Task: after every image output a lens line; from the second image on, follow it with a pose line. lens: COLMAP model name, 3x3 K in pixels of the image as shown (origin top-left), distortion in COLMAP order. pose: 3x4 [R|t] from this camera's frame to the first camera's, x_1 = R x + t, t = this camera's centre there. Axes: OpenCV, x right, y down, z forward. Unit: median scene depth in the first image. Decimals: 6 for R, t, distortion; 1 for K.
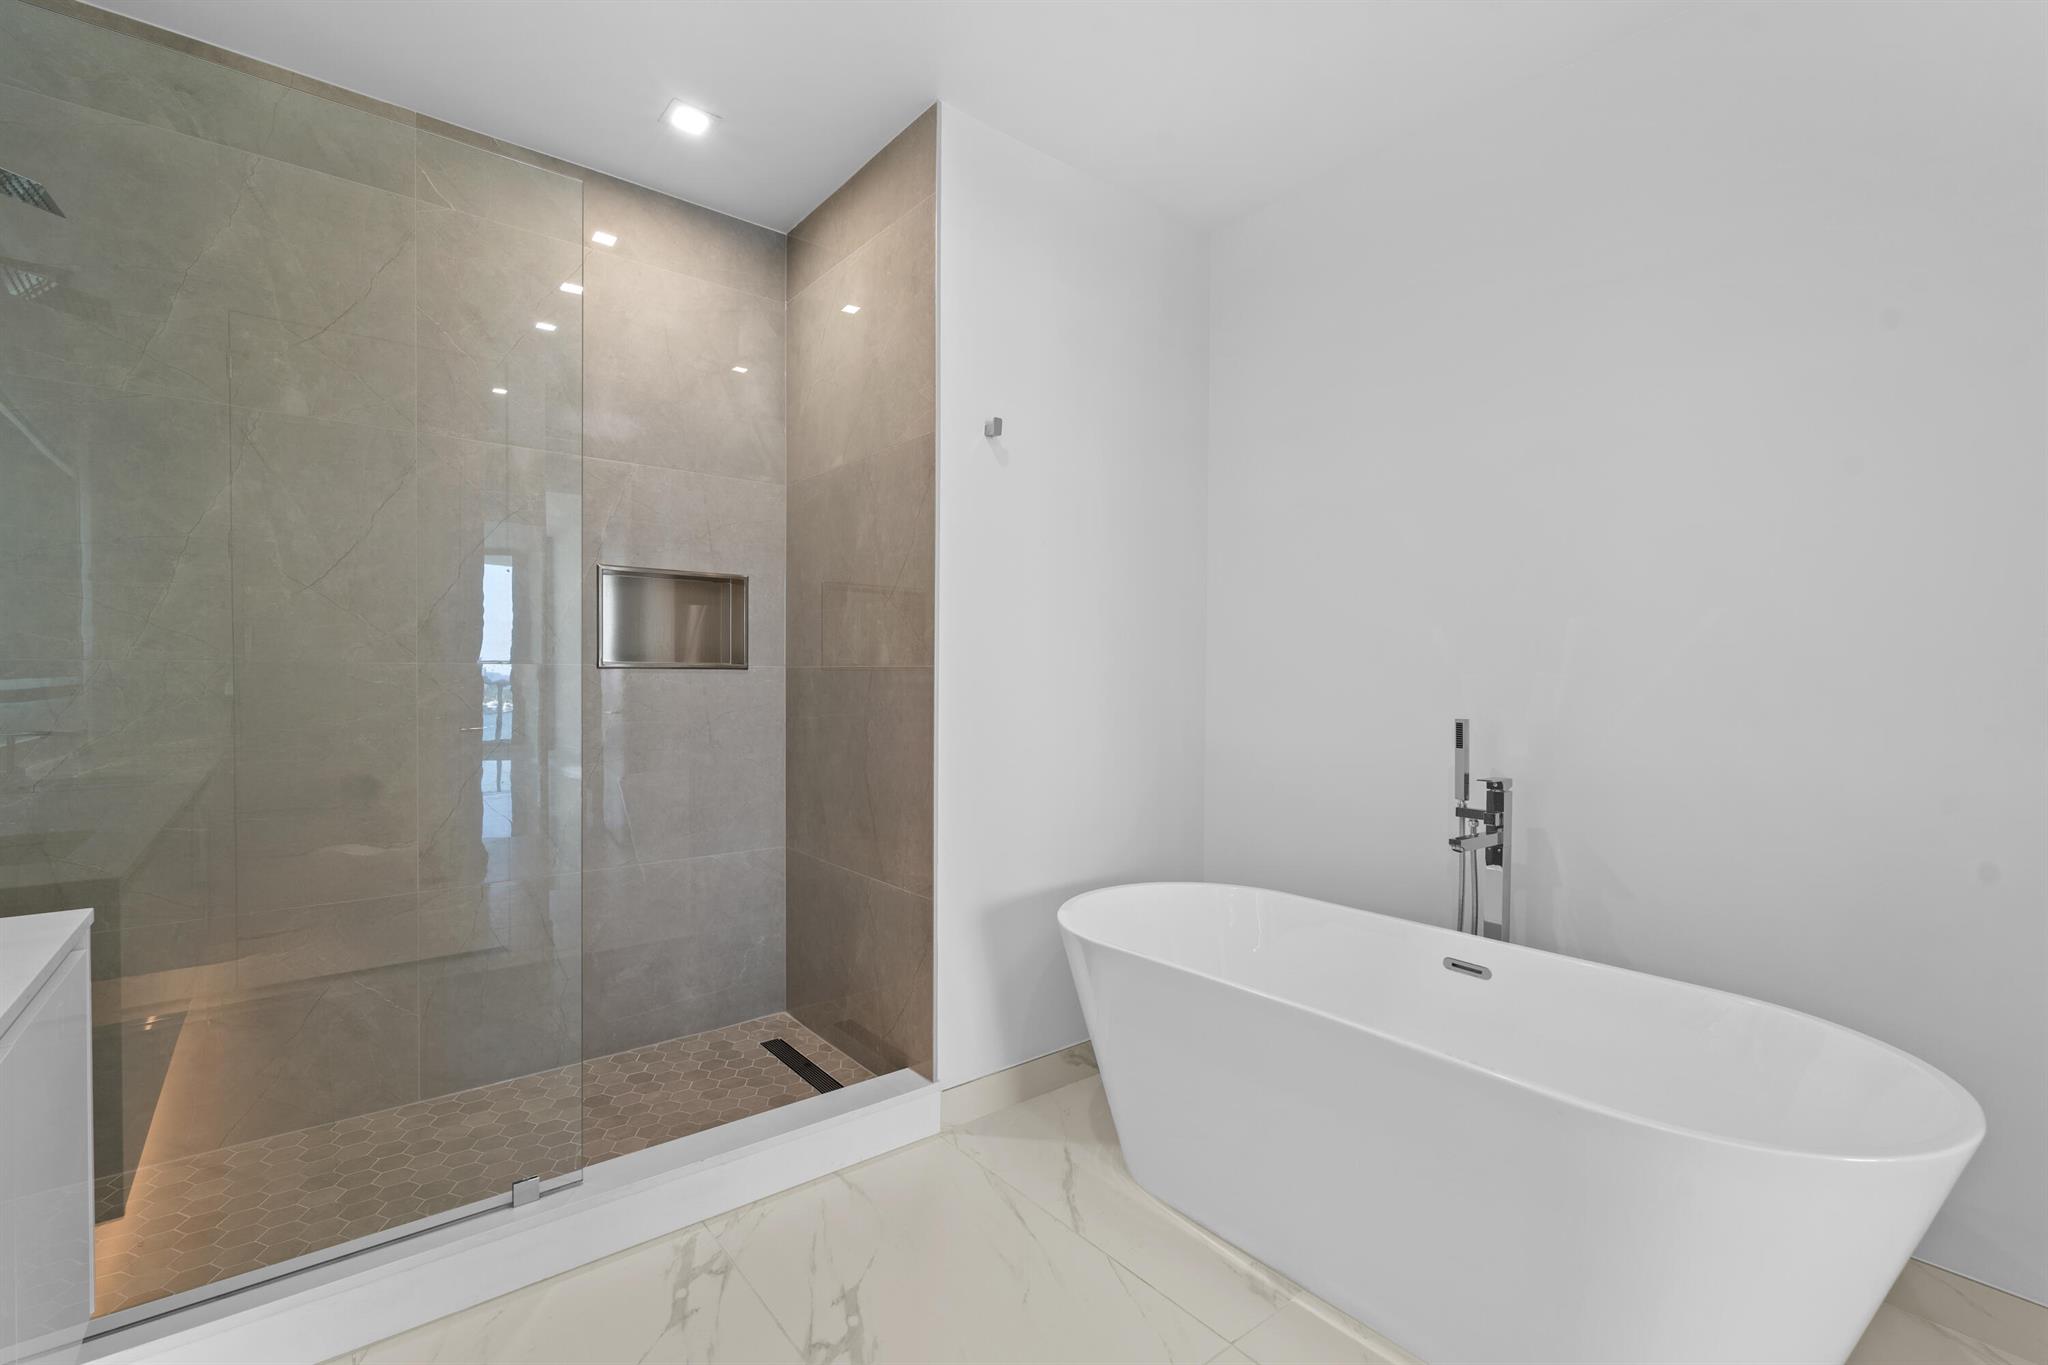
lens RADIAL K [[904.4, 0, 1029.4], [0, 904.4, 685.0], [0, 0, 1]] dist [0.002125, -0.000290]
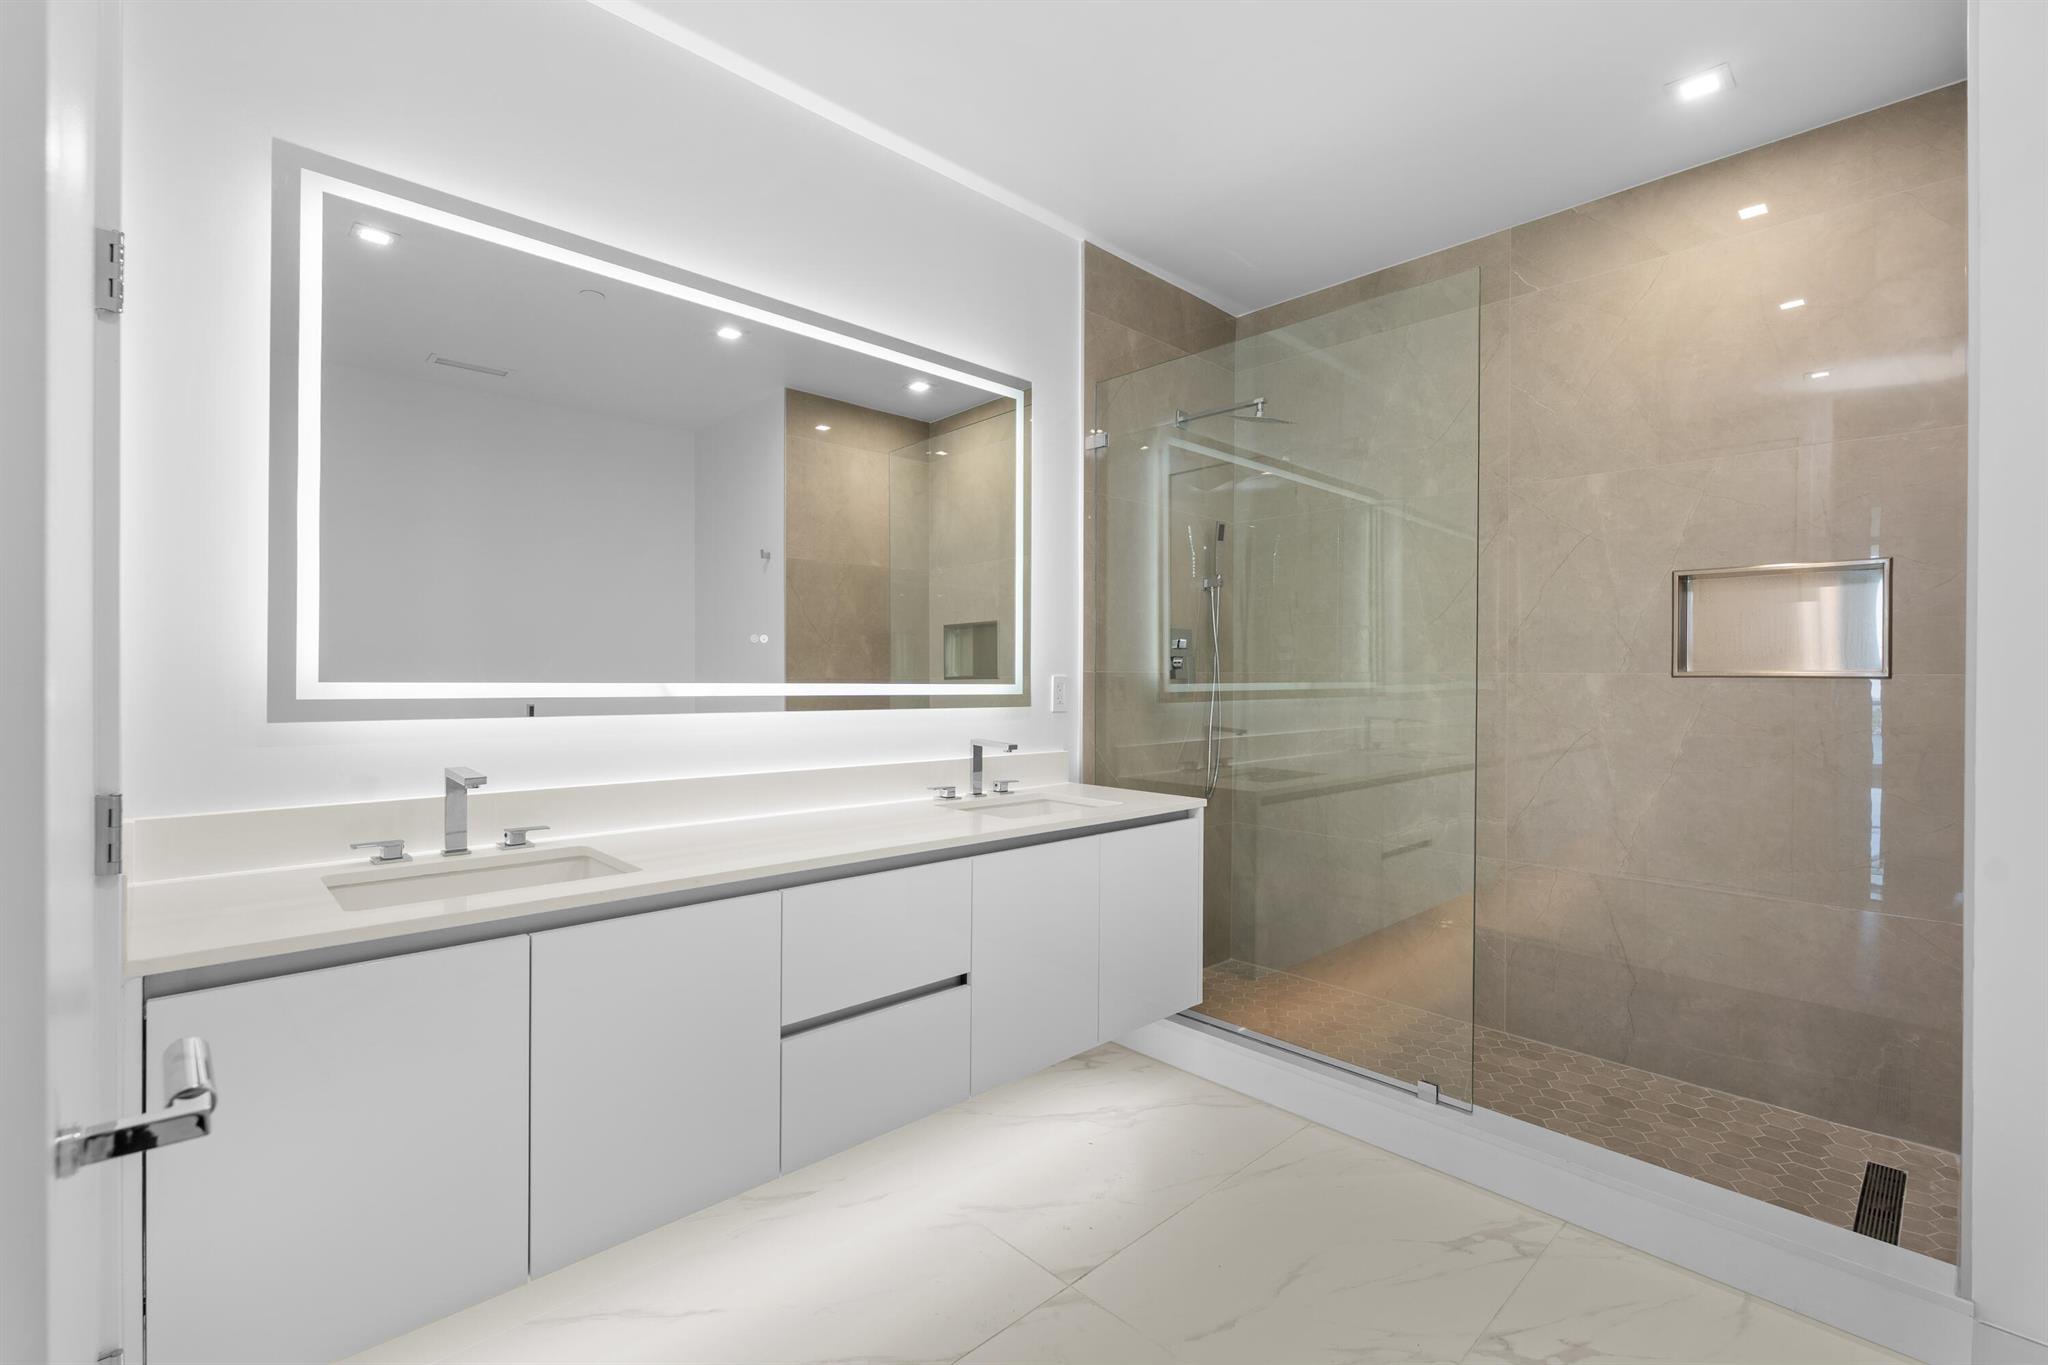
lens RADIAL K [[904.4, 0, 1030.0], [0, 904.4, 679.3], [0, 0, 1]] dist [0.002125, -0.000290]
pose [[0.086457, -0.004113, -0.996247, 0.492688], [-0.023317, 0.999709, -0.006150, 0.006643], [0.995983, 0.023761, 0.086336, 0.249934]]
